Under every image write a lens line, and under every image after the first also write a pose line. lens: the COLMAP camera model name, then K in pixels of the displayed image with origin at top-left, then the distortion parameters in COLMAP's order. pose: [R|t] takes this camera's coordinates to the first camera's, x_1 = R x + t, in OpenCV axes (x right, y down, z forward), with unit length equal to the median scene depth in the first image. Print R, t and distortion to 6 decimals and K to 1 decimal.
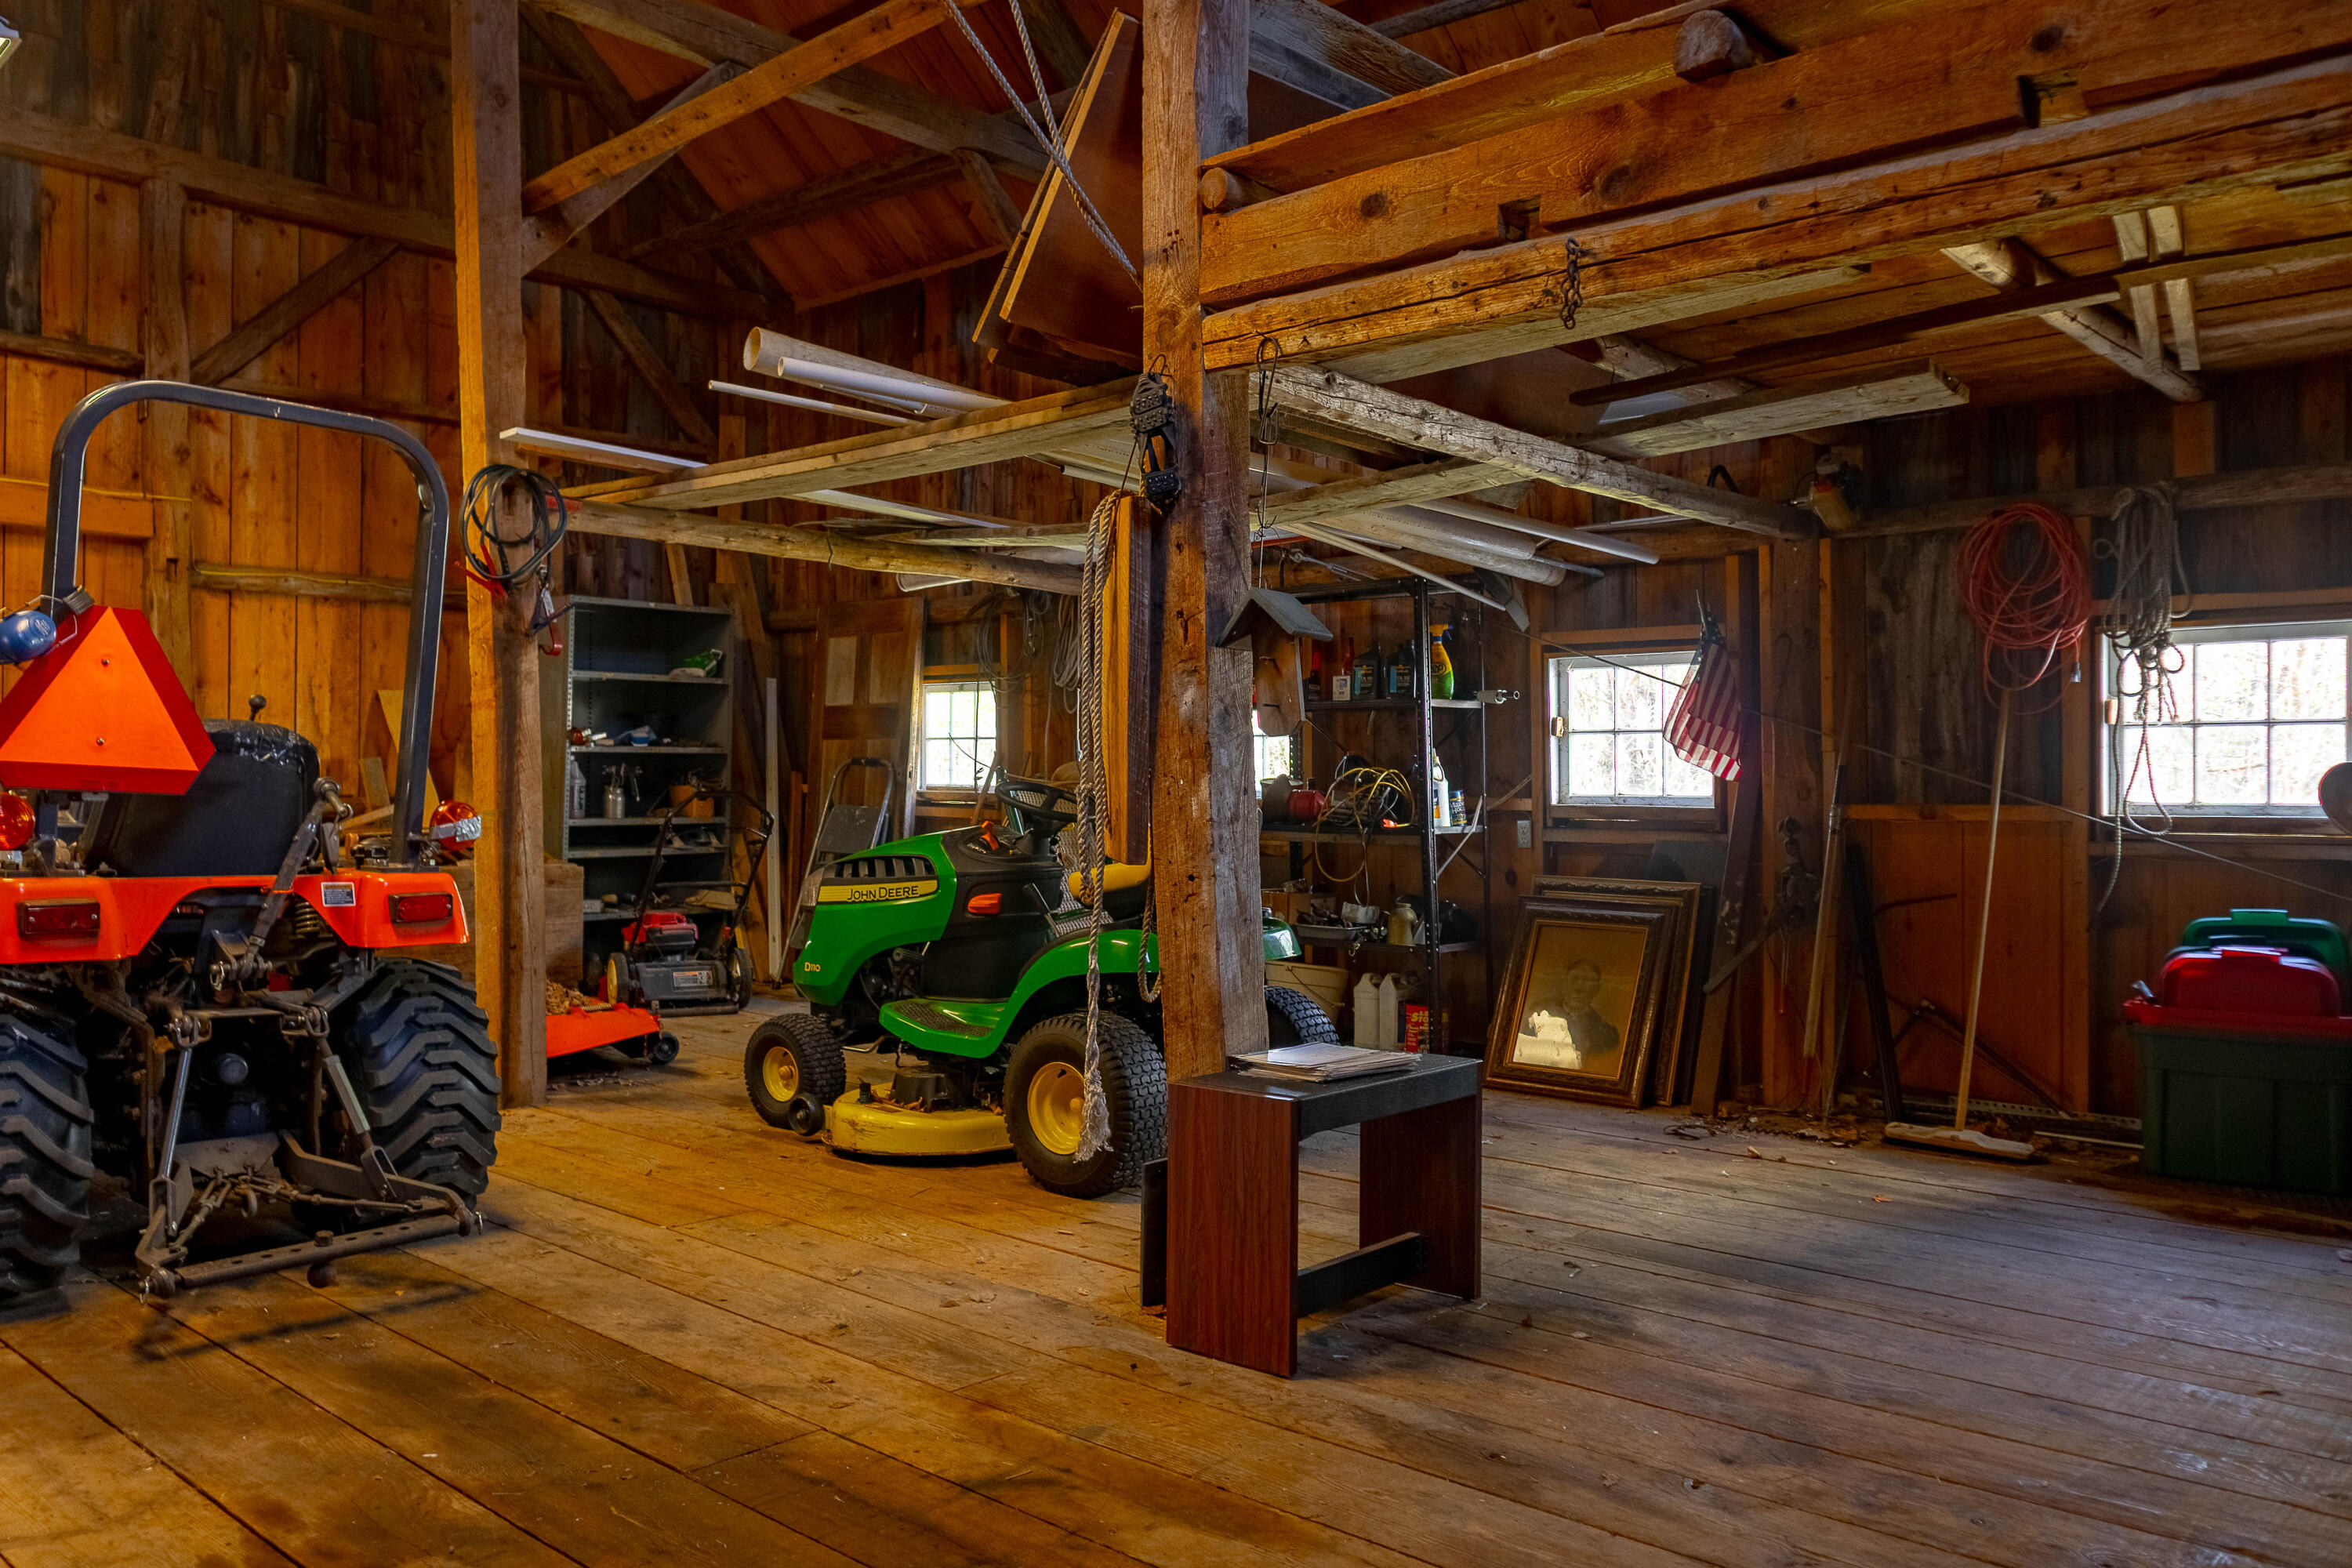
lens RADIAL K [[1740.4, 0, 1181.2], [0, 1740.4, 796.0], [0, 0, 1]] dist [0.006685, -0.009061]
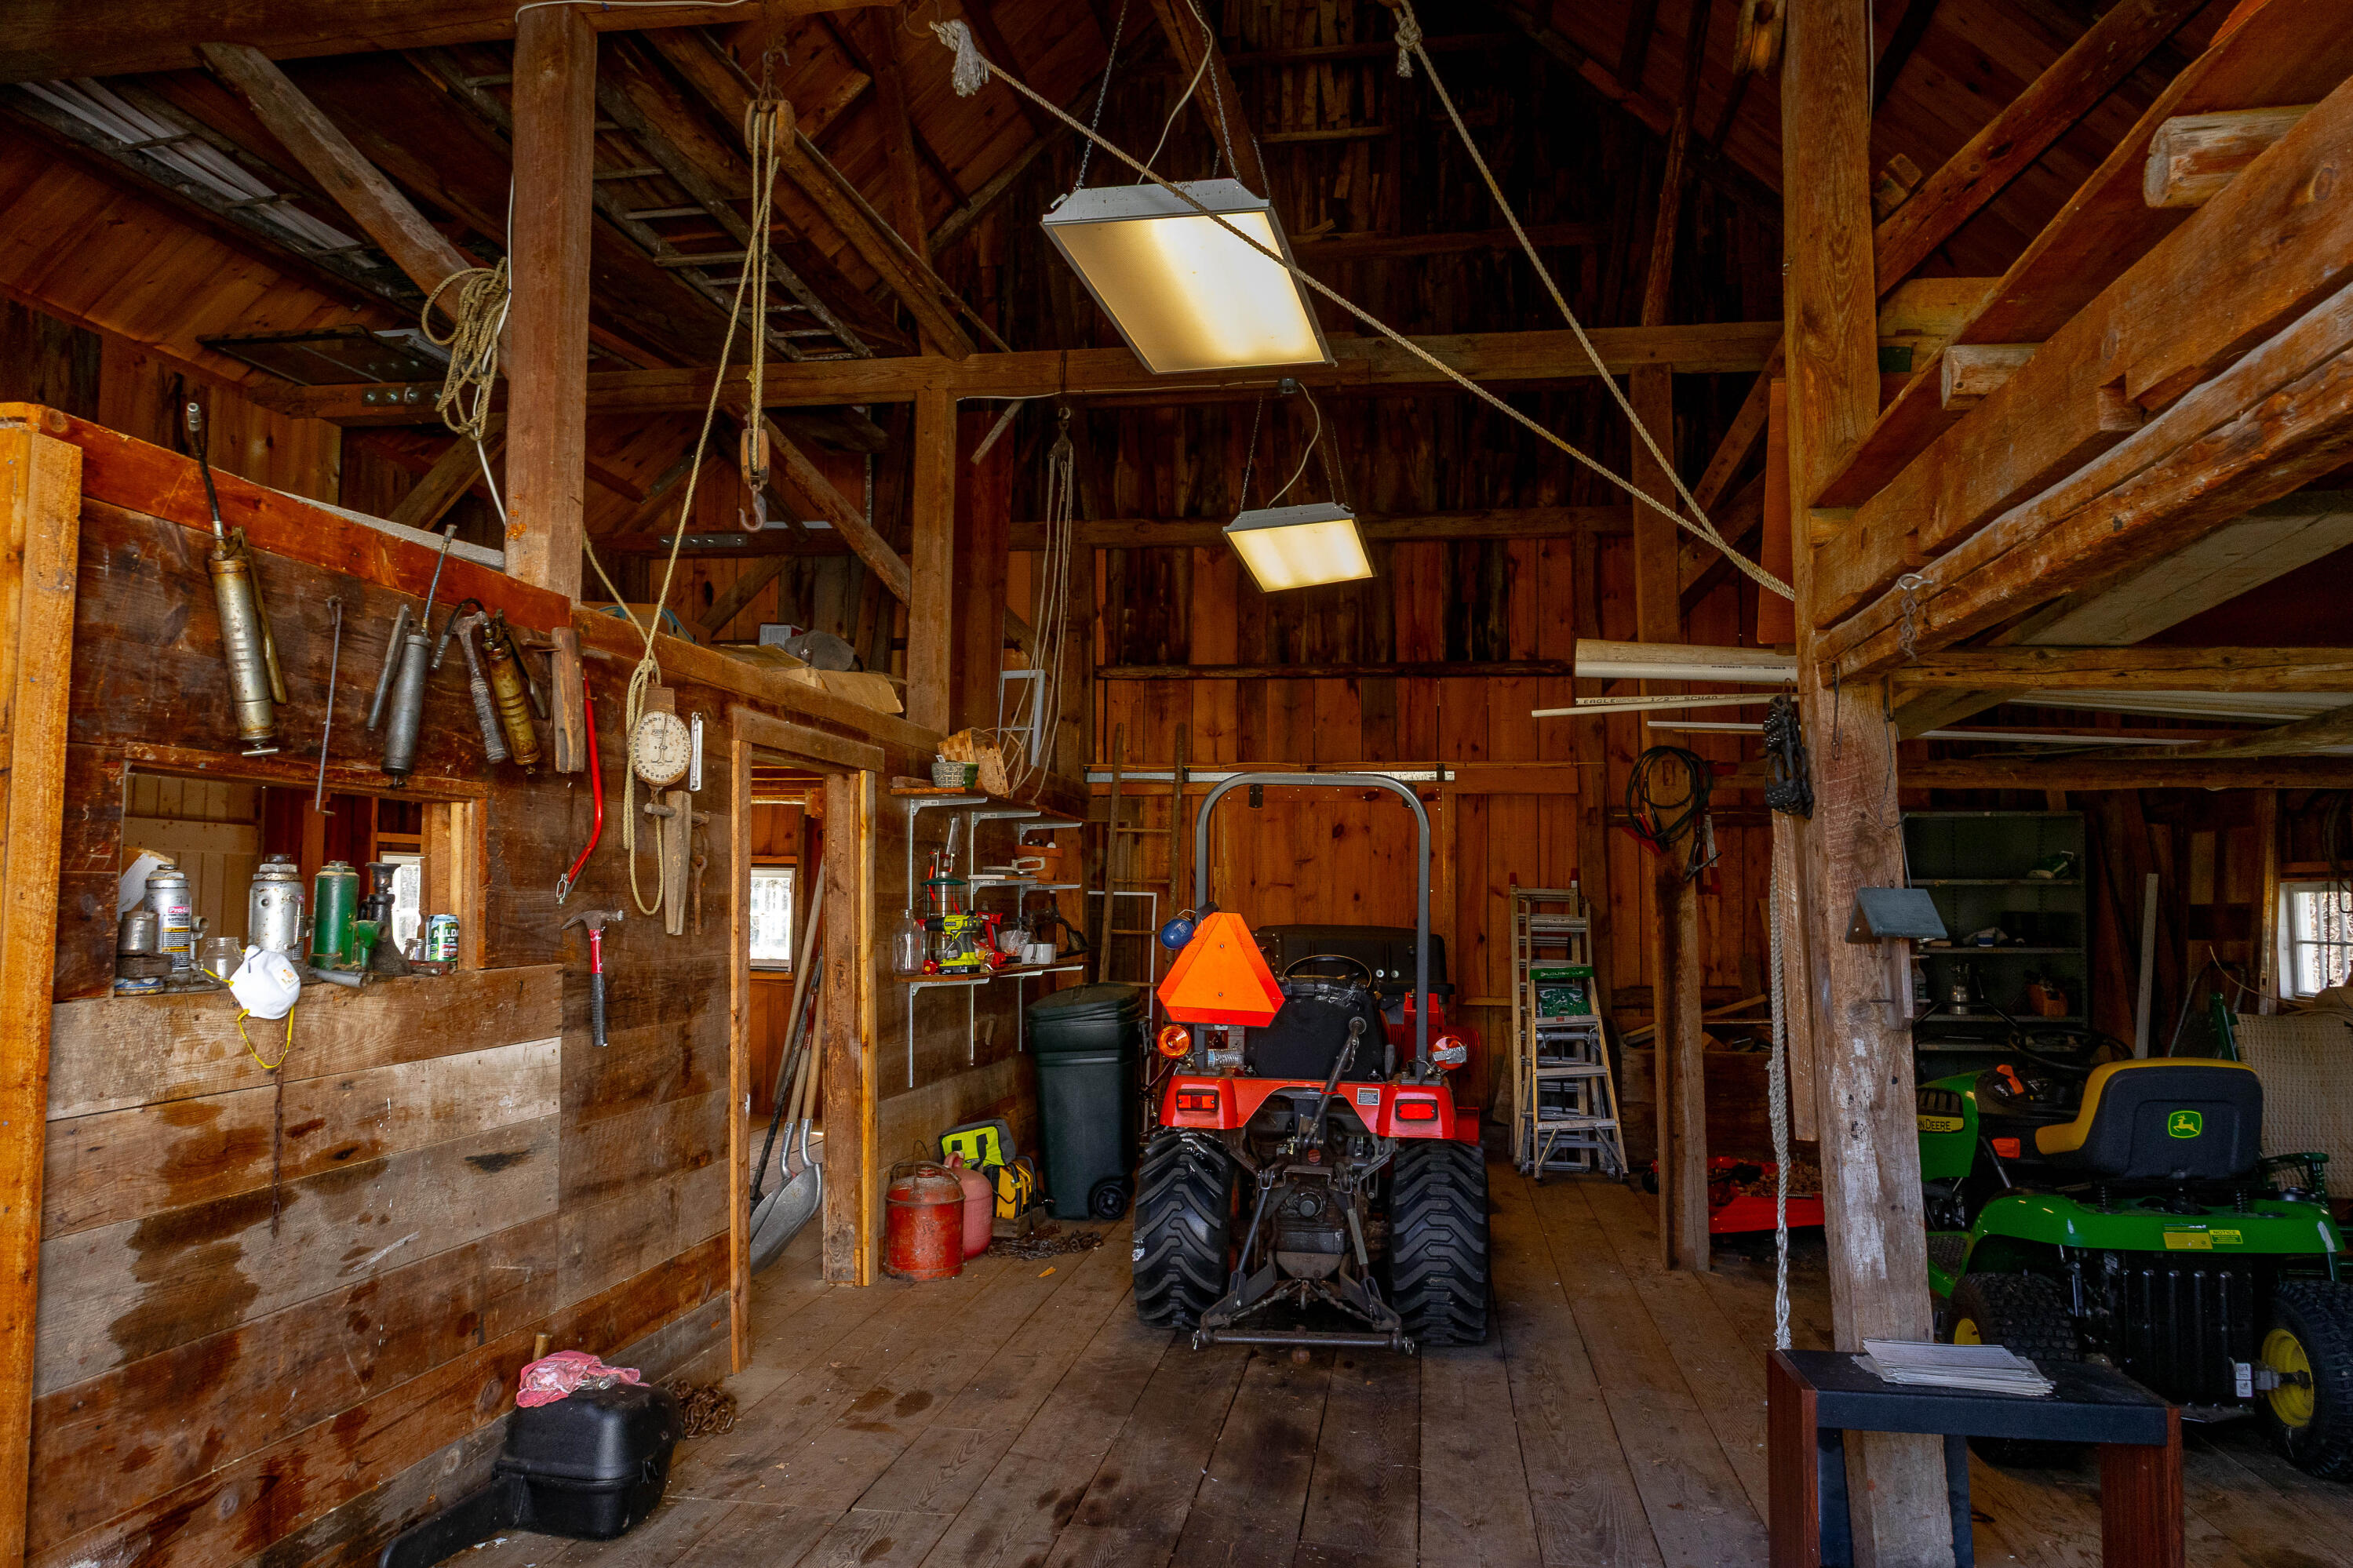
lens RADIAL K [[1630.2, 0, 1176.5], [0, 1630.2, 794.9], [0, 0, 1]] dist [0.000088, 0.000330]
pose [[0.545106, -0.062960, -0.836000, 0.394296], [-0.007572, 0.996766, -0.080004, -0.057455], [0.838333, 0.049941, 0.542866, 0.069029]]
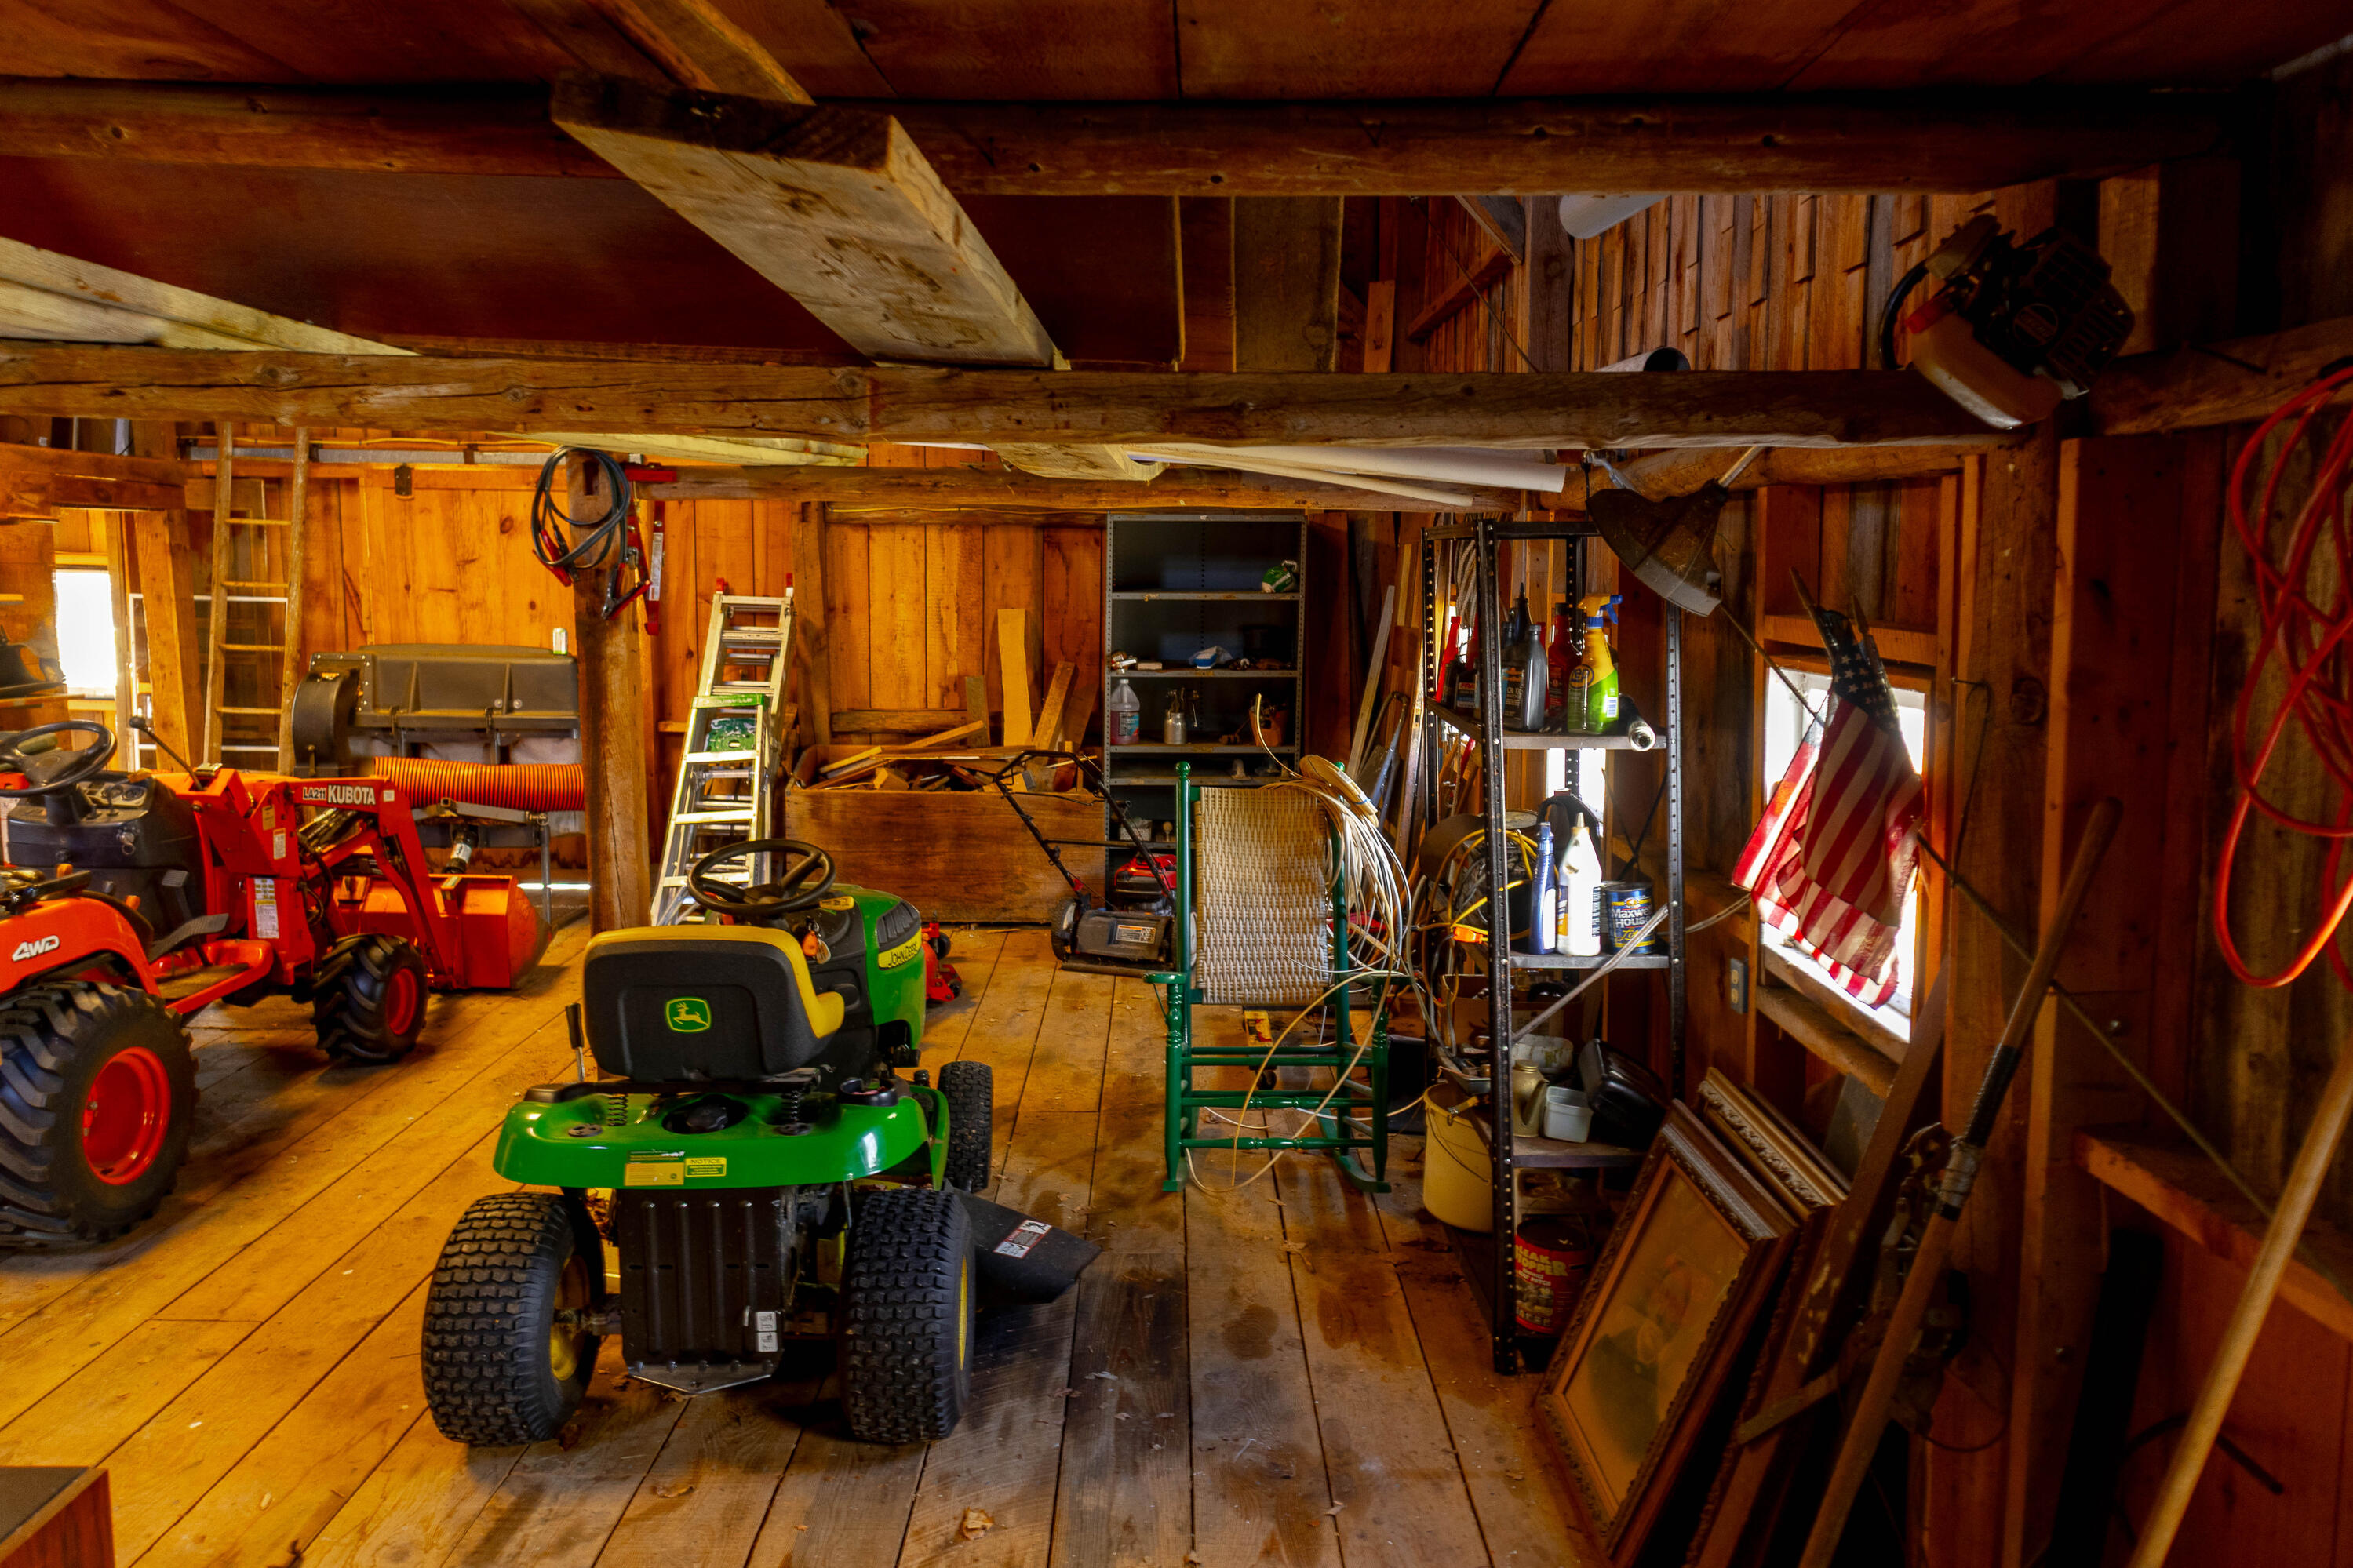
lens RADIAL K [[1612.0, 0, 1180.1], [0, 1612.0, 804.2], [0, 0, 1]] dist [0.008252, -0.002693]
pose [[0.666096, 0.108481, -0.737935, 0.513111], [-0.010484, 0.990631, 0.136166, -0.115001], [0.745792, -0.082963, 0.660992, 0.628399]]
